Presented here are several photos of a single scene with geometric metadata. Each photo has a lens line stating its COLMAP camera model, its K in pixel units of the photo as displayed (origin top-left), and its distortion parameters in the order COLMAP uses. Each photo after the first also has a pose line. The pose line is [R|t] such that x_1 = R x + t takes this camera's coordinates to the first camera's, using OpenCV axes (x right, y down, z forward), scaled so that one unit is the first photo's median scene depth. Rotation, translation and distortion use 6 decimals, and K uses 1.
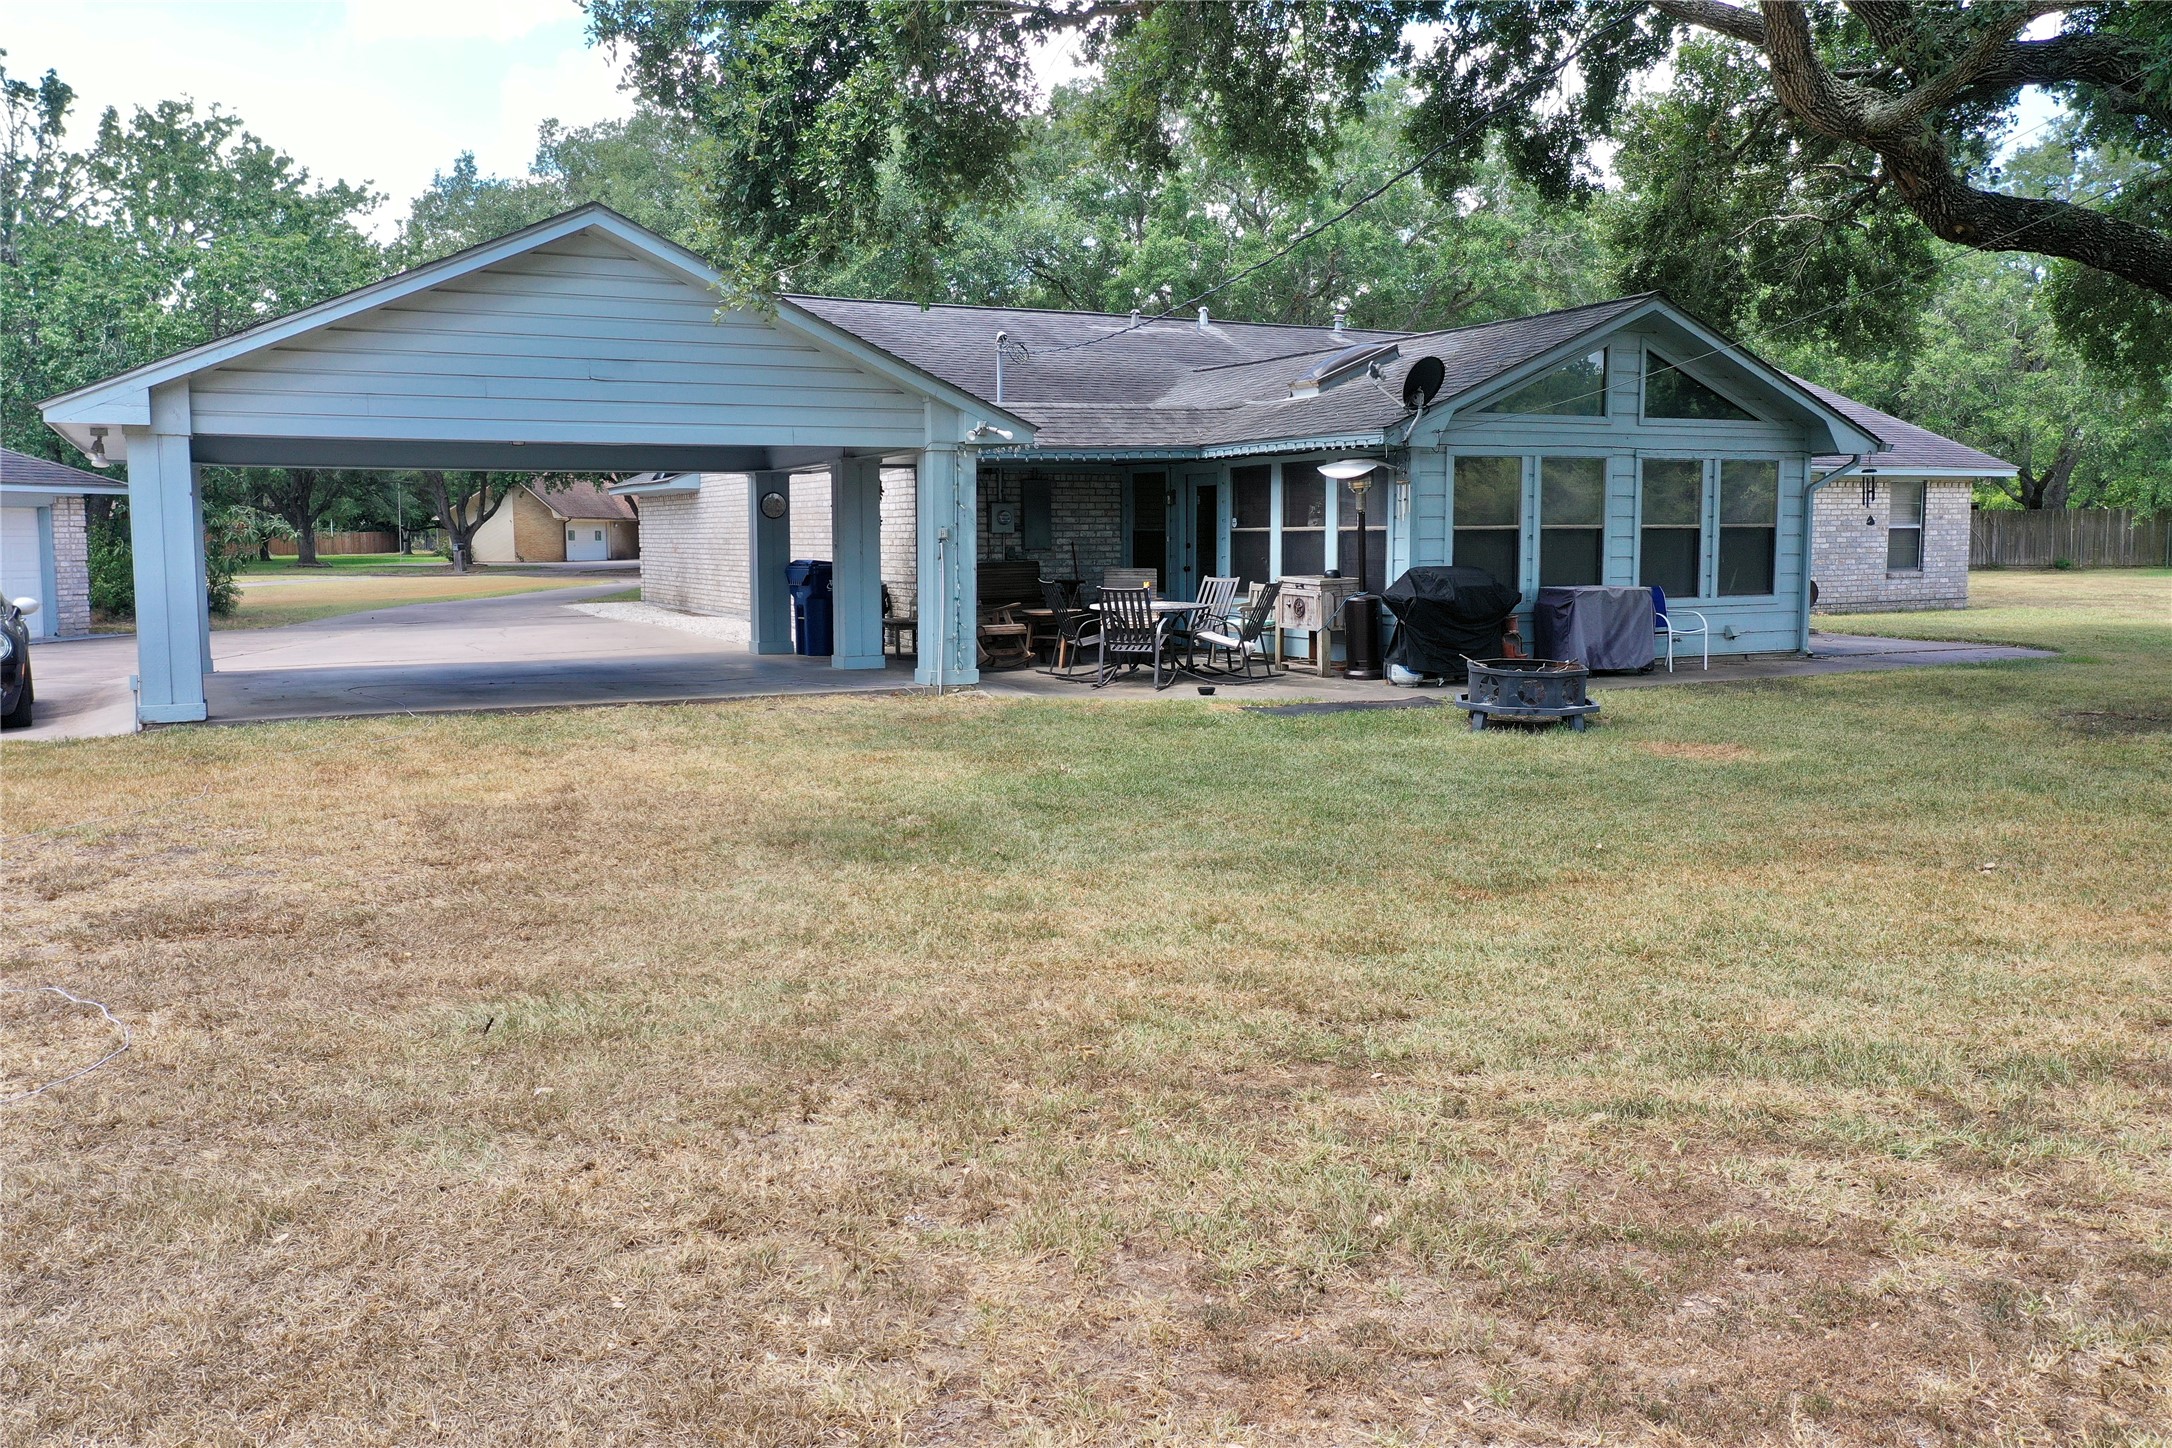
lens RADIAL K [[1720.7, 0, 1094.7], [0, 1720.7, 719.7], [0, 0, 1]] dist [0.010021, 0.006769]
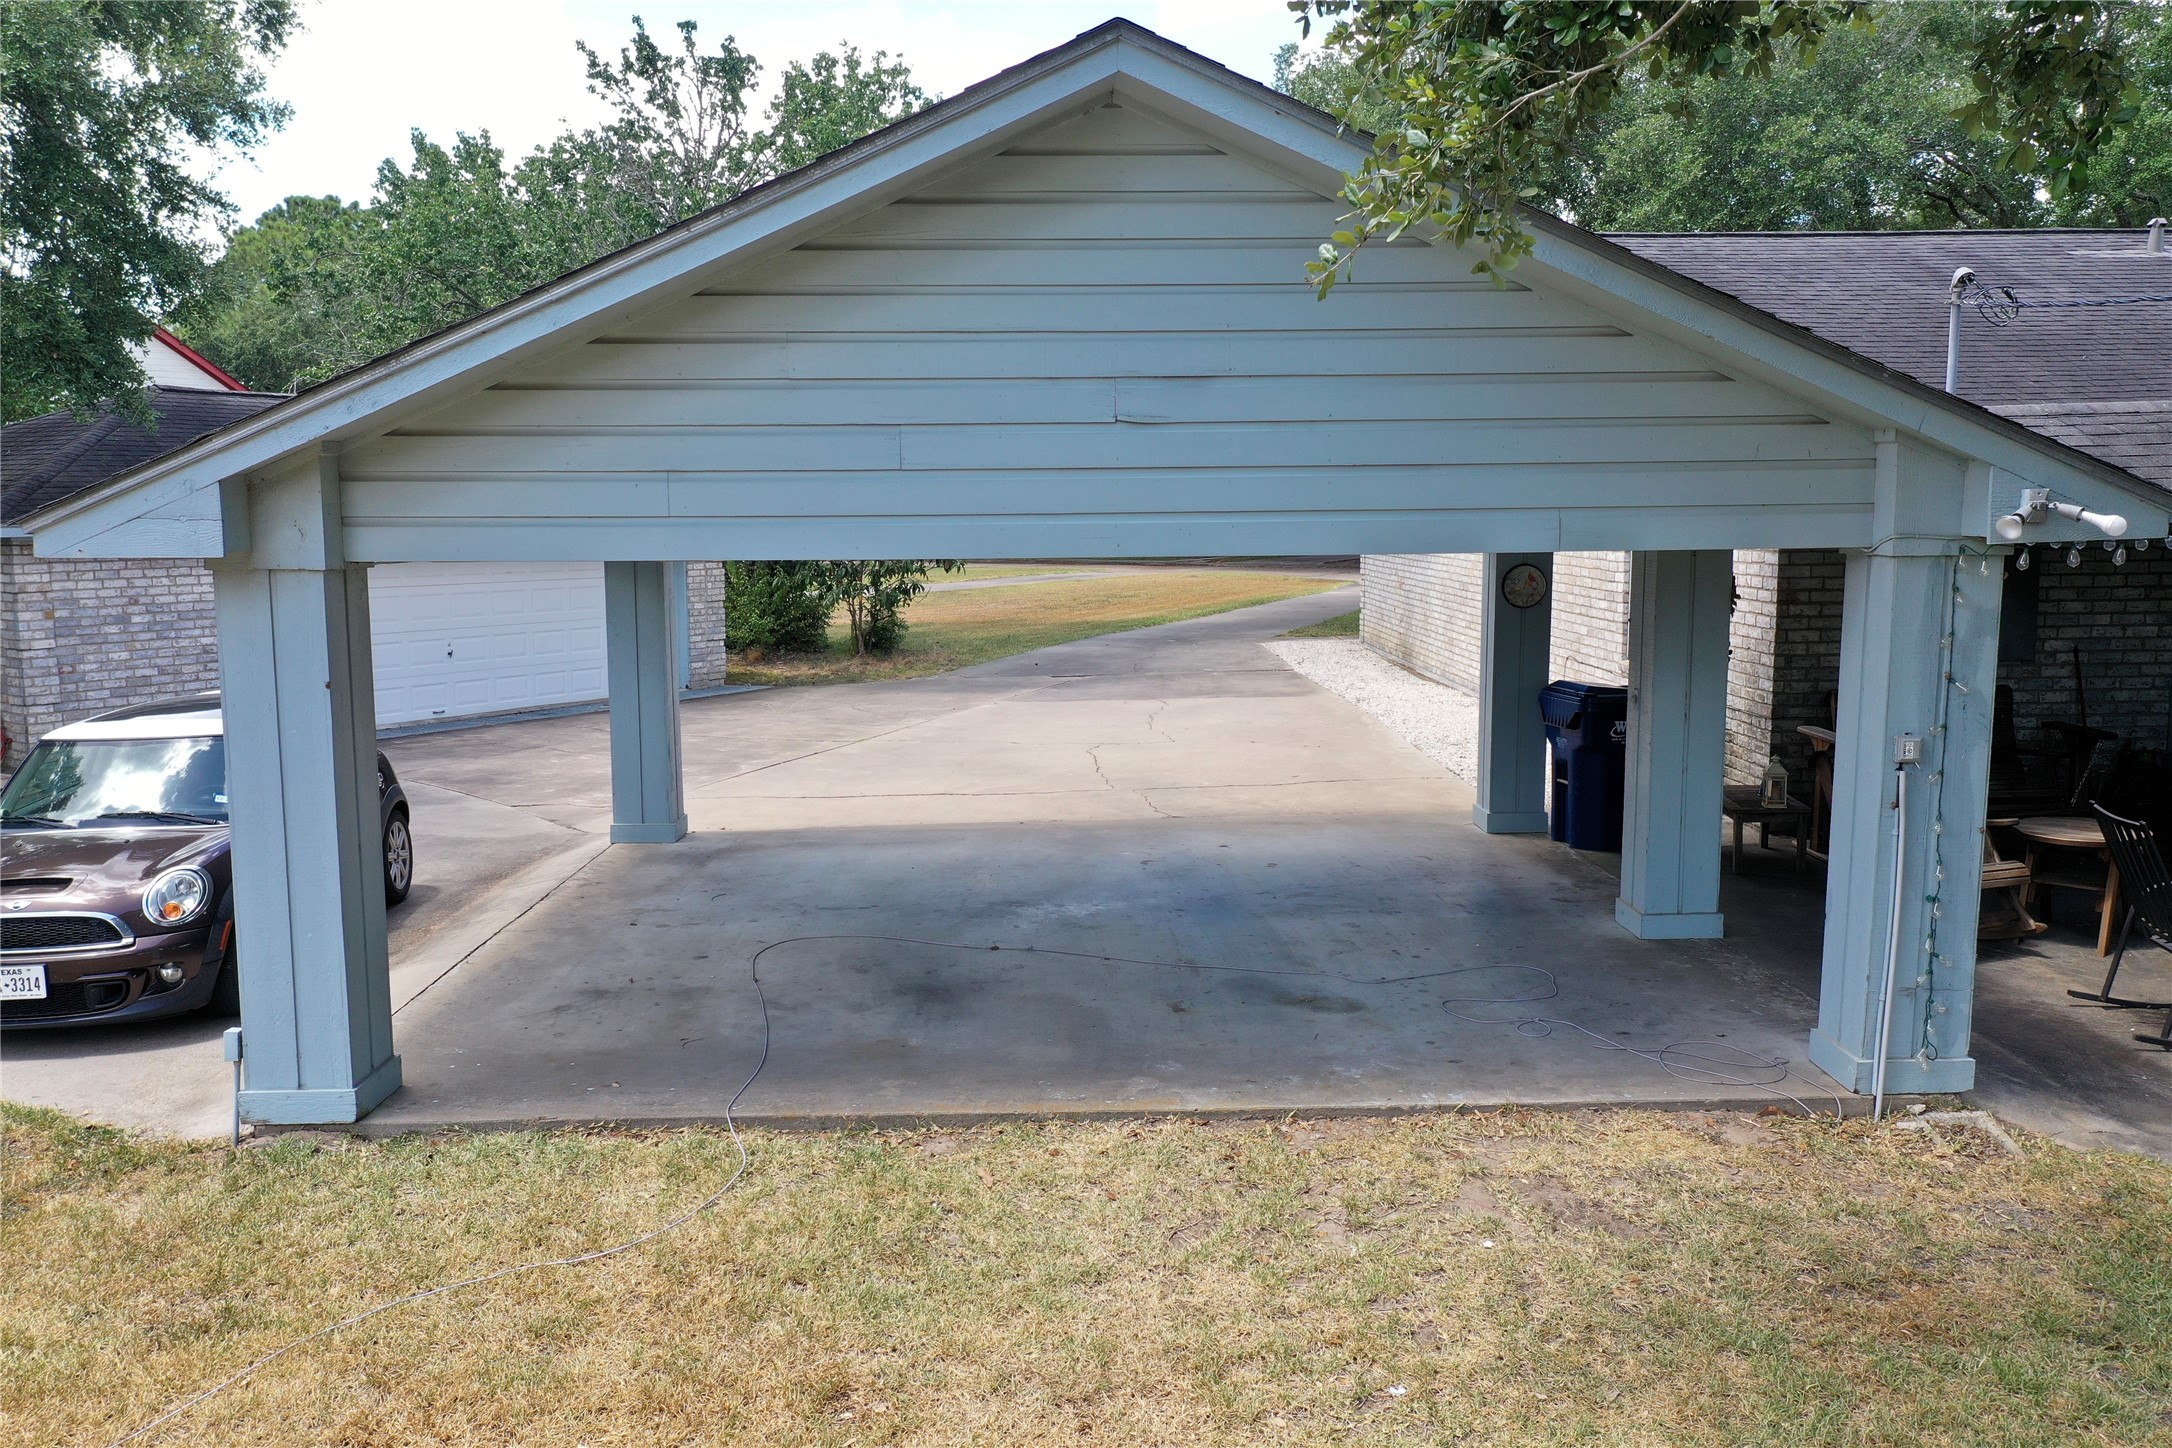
lens RADIAL K [[1720.7, 0, 1094.7], [0, 1720.7, 719.7], [0, 0, 1]] dist [0.010021, 0.006769]
pose [[0.906331, 0.050292, -0.419565, -0.065646], [-0.040784, 0.998668, 0.031609, -0.086352], [0.420595, -0.011536, 0.907175, 0.376374]]
